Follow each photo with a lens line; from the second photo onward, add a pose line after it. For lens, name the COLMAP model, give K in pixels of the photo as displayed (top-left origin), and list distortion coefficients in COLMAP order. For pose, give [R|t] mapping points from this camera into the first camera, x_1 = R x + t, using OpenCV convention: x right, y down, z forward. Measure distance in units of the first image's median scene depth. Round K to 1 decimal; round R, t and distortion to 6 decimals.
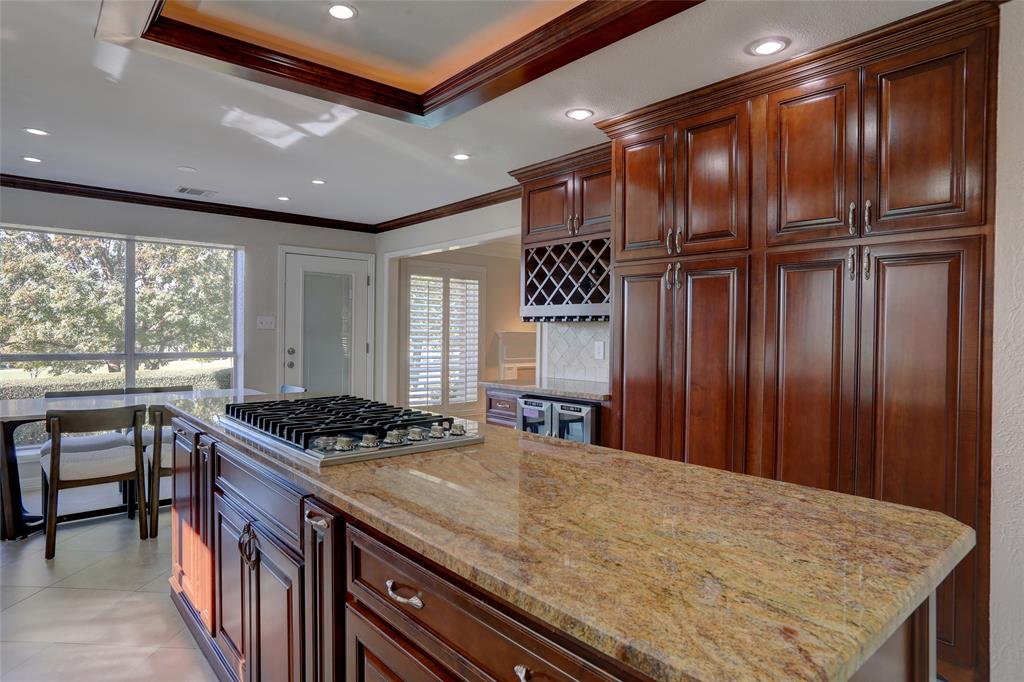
lens RADIAL K [[582.2, 0, 514.2], [0, 582.2, 333.5], [0, 0, 1]] dist [0.000878, 0.001529]
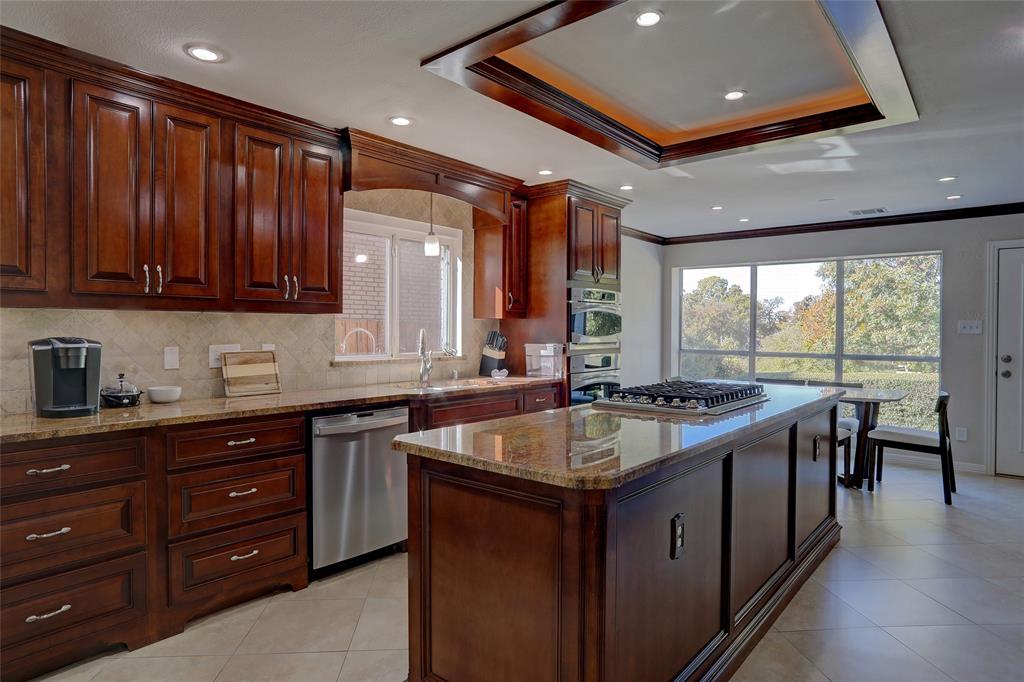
lens RADIAL K [[599.8, 0, 511.7], [0, 599.8, 333.4], [0, 0, 1]] dist [-0.014208, 0.000716]
pose [[0.151158, 0.000868, -0.988509, 0.452584], [-0.011664, 0.999932, -0.000905, 0.001529], [0.988441, 0.011666, 0.151158, 0.133799]]
